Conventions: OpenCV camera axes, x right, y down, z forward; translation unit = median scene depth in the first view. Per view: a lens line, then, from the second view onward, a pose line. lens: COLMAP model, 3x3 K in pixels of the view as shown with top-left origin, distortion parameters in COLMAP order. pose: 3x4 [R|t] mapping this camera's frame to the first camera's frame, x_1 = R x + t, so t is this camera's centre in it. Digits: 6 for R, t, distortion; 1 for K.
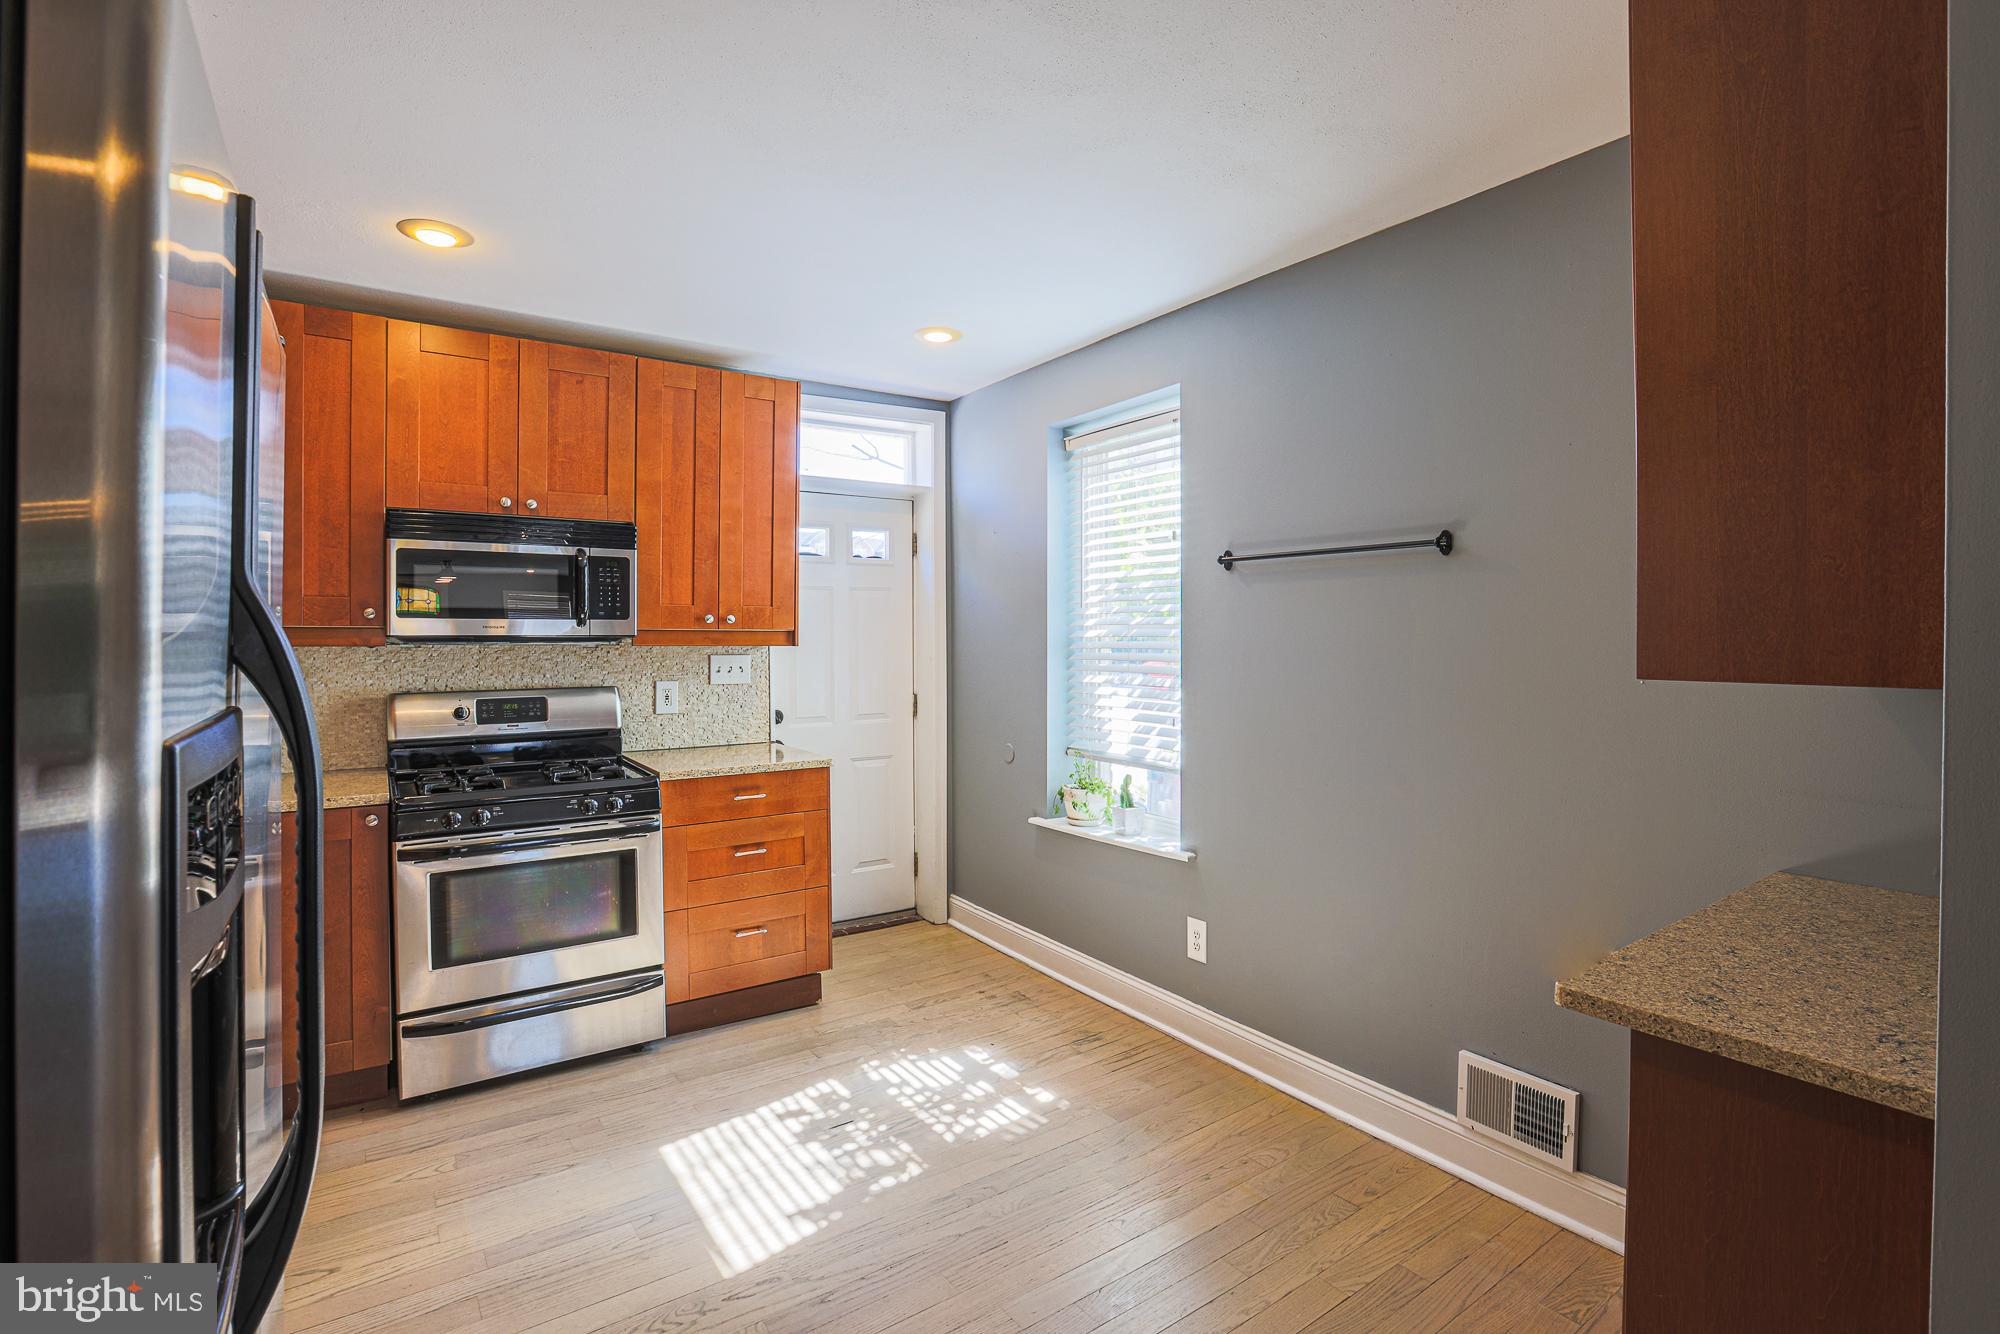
lens RADIAL K [[913.3, 0, 1012.0], [0, 913.3, 631.5], [0, 0, 1]] dist [-0.018788, 0.000302]
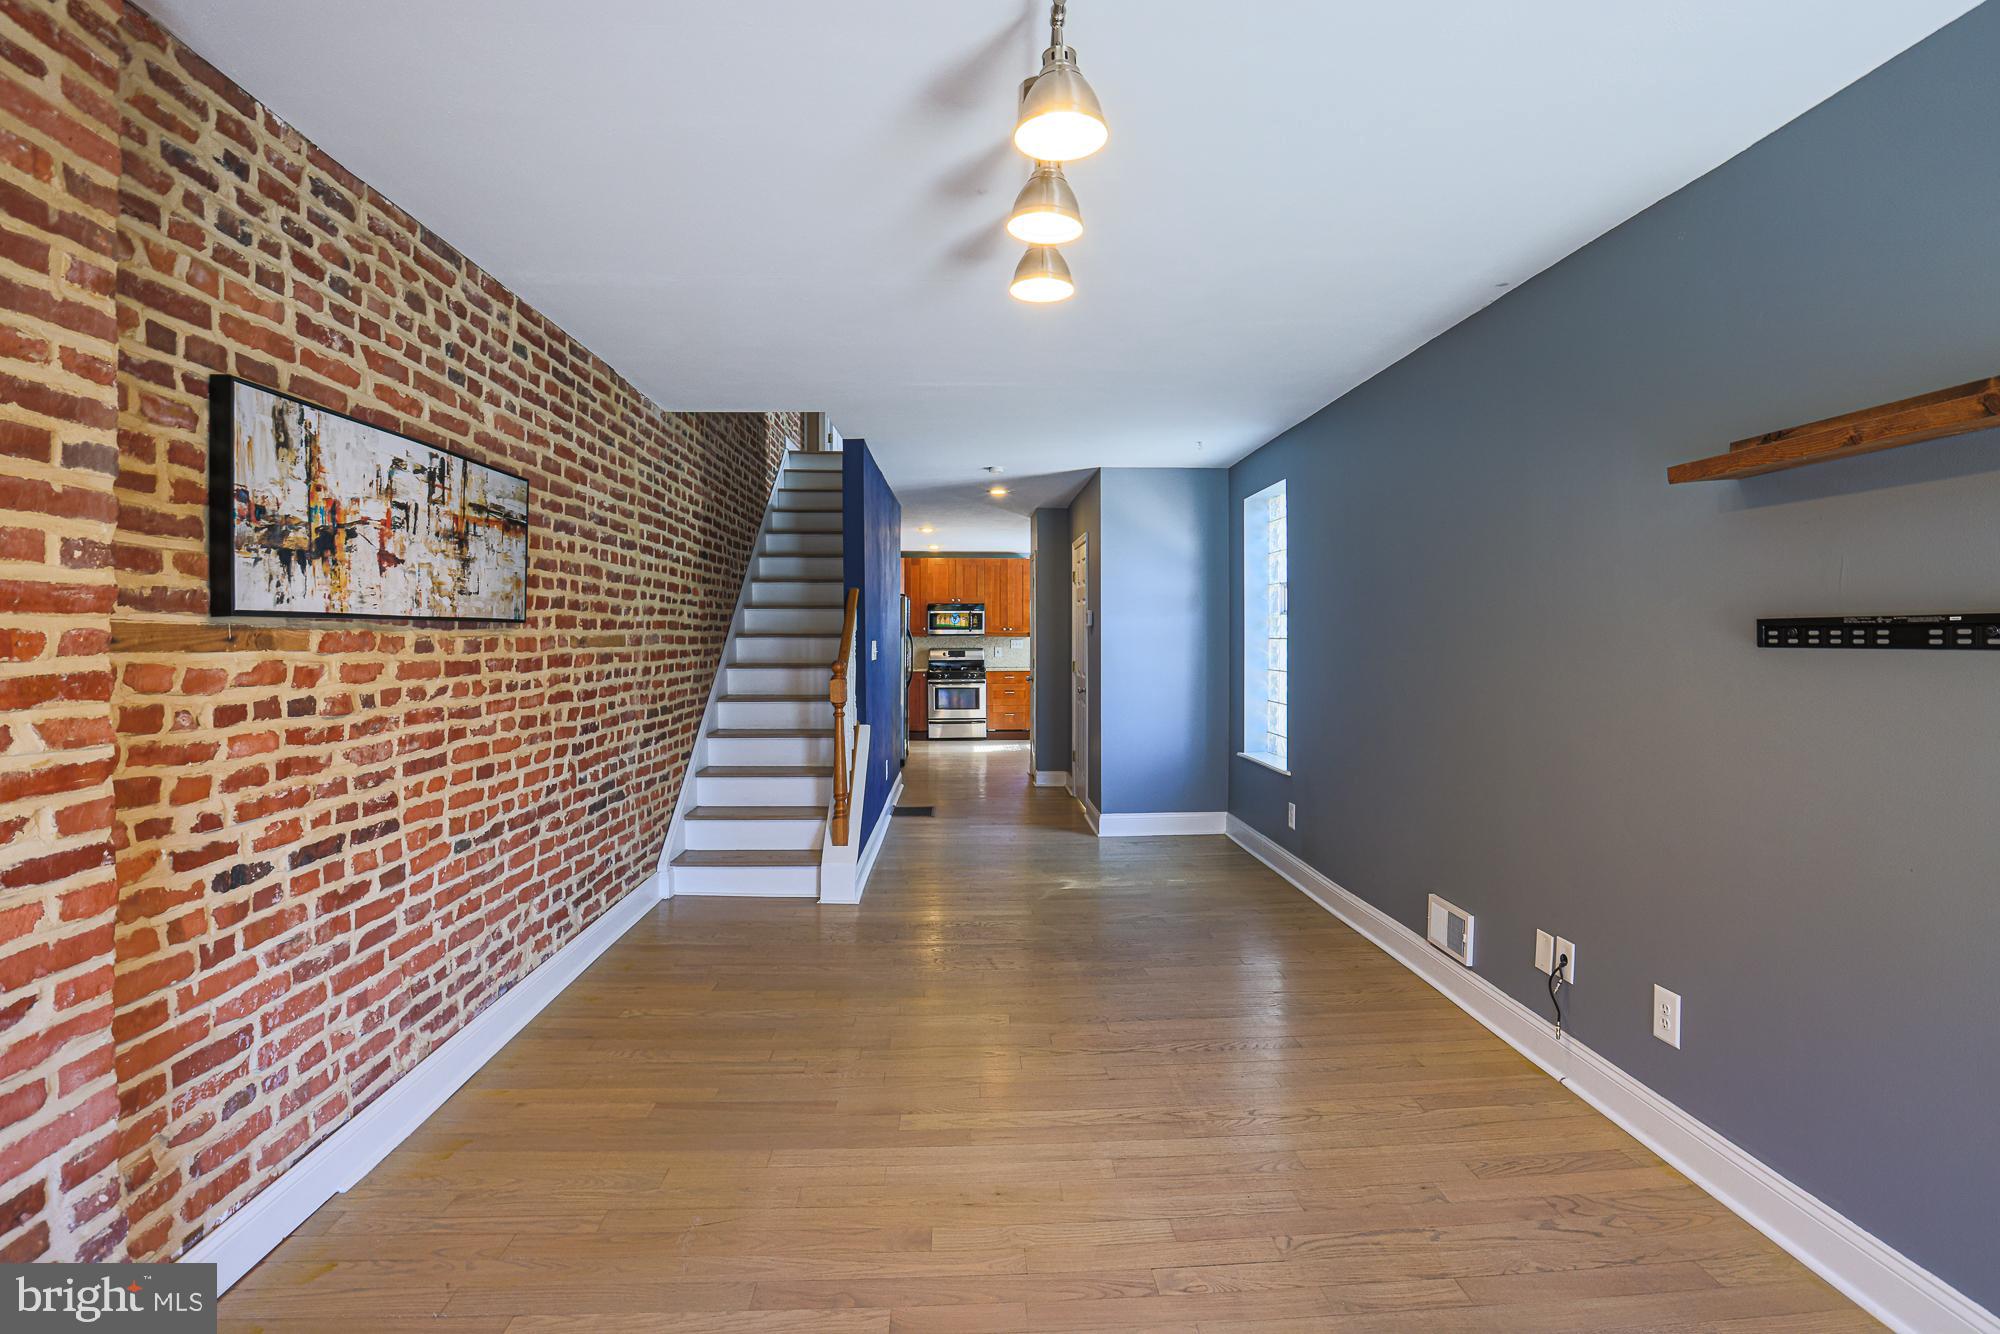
lens RADIAL K [[913.3, 0, 1012.0], [0, 913.3, 631.5], [0, 0, 1]] dist [-0.018788, 0.000302]
pose [[0.843585, -0.004214, -0.536979, 1.707457], [0.006451, 0.999977, 0.002287, -0.013895], [0.536956, -0.005394, 0.843593, -2.113197]]
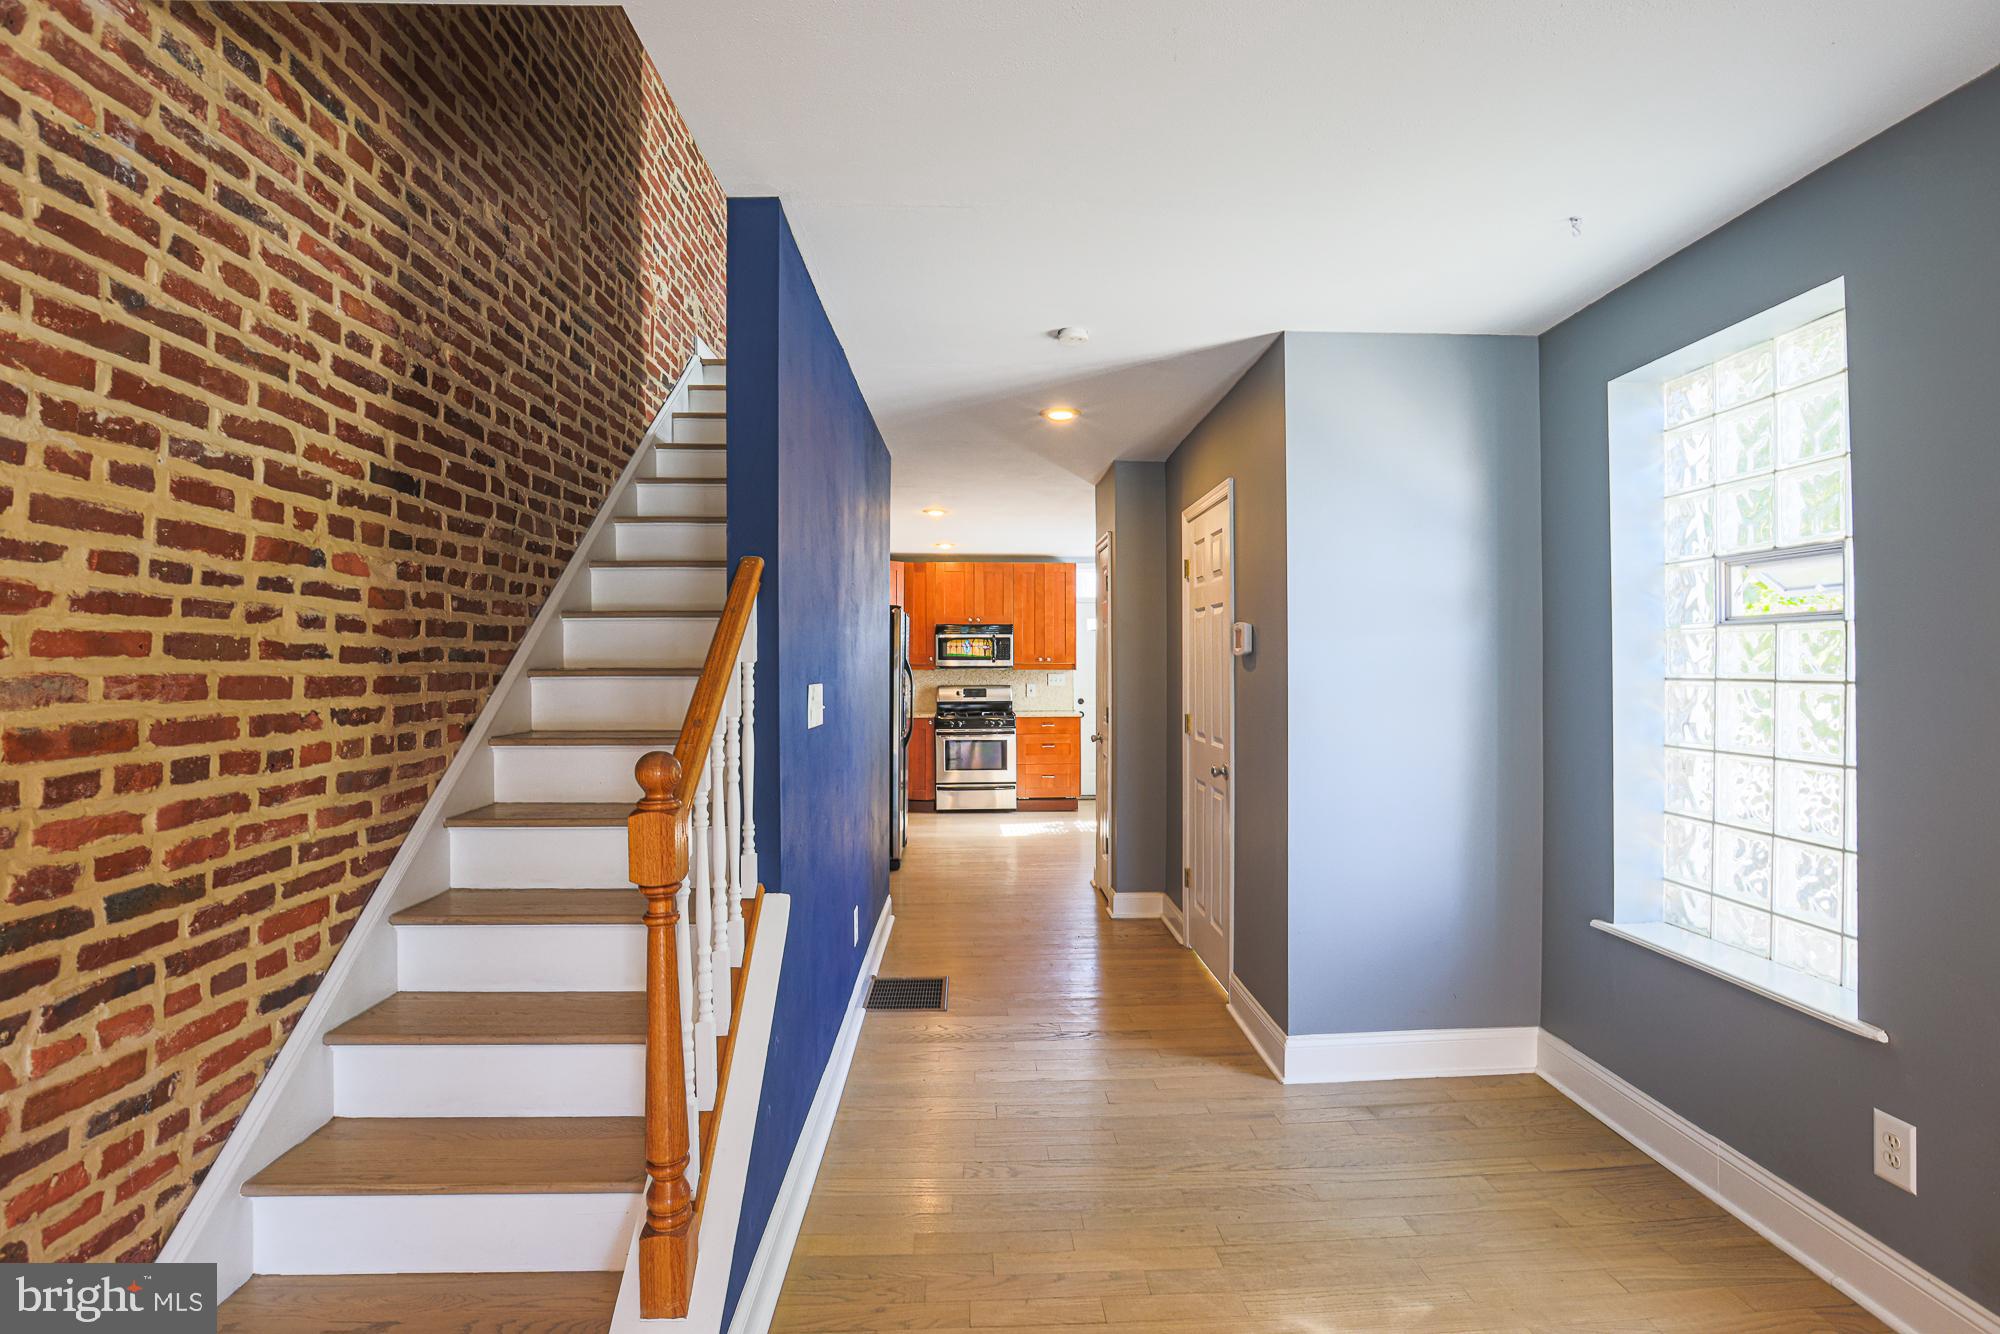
lens RADIAL K [[959.2, 0, 1011.5], [0, 959.2, 663.2], [0, 0, 1]] dist [-0.036174, 0.007778]
pose [[0.835842, -0.004986, -0.548948, 1.170080], [0.007929, 0.999964, 0.002990, -0.013165], [0.548913, -0.006851, 0.835851, -1.412838]]
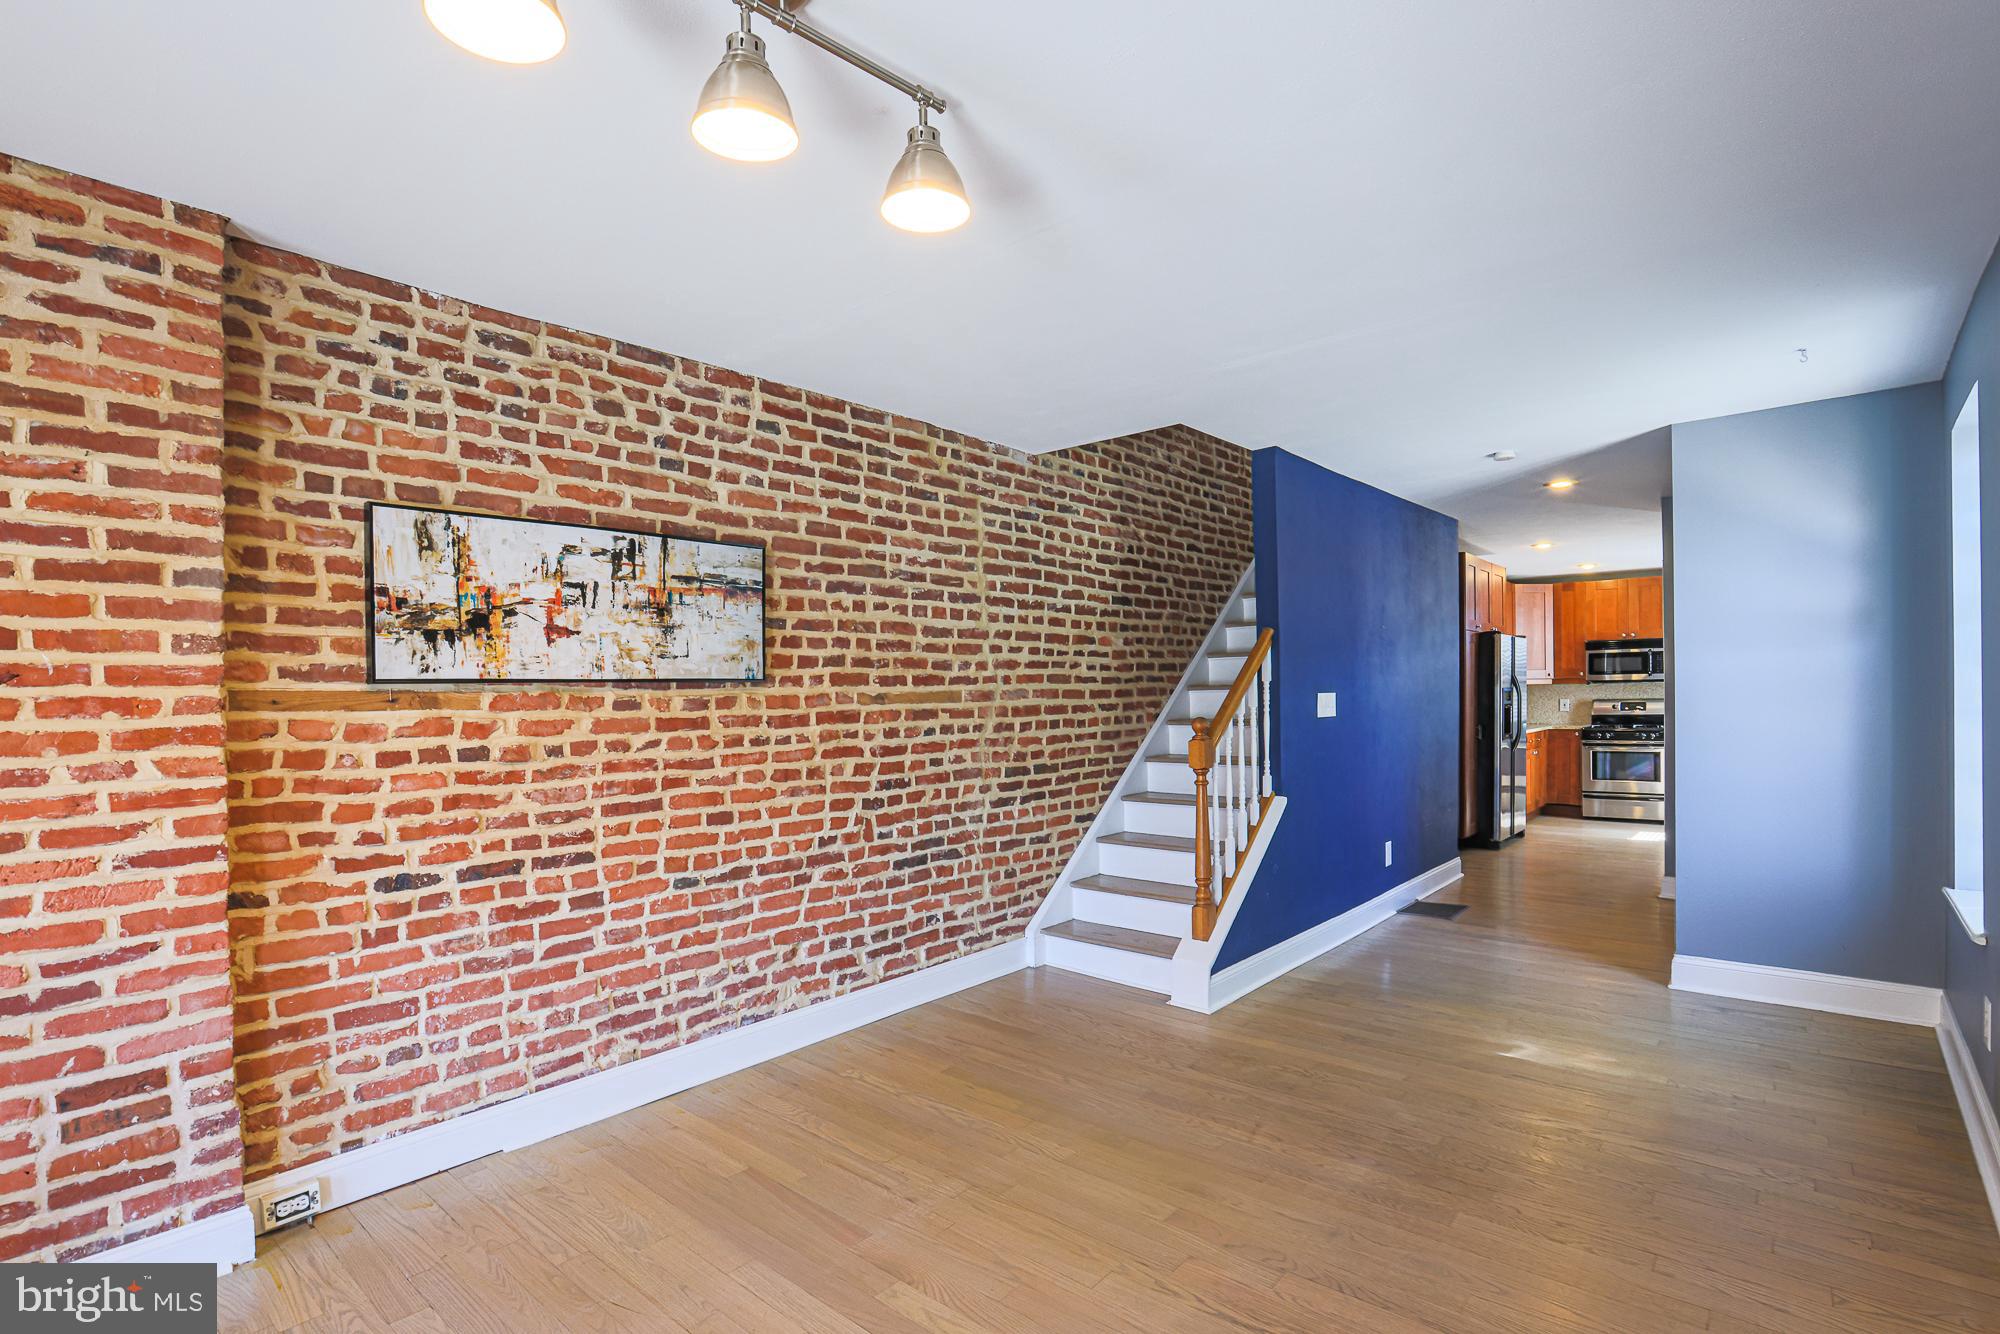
lens RADIAL K [[987.4, 0, 998.2], [0, 987.4, 681.5], [0, 0, 1]] dist [-0.052682, 0.020643]
pose [[0.251121, -0.013386, -0.967863, 1.872673], [0.021792, 0.999729, -0.008173, -0.010029], [0.967710, -0.019039, 0.251344, -1.665815]]
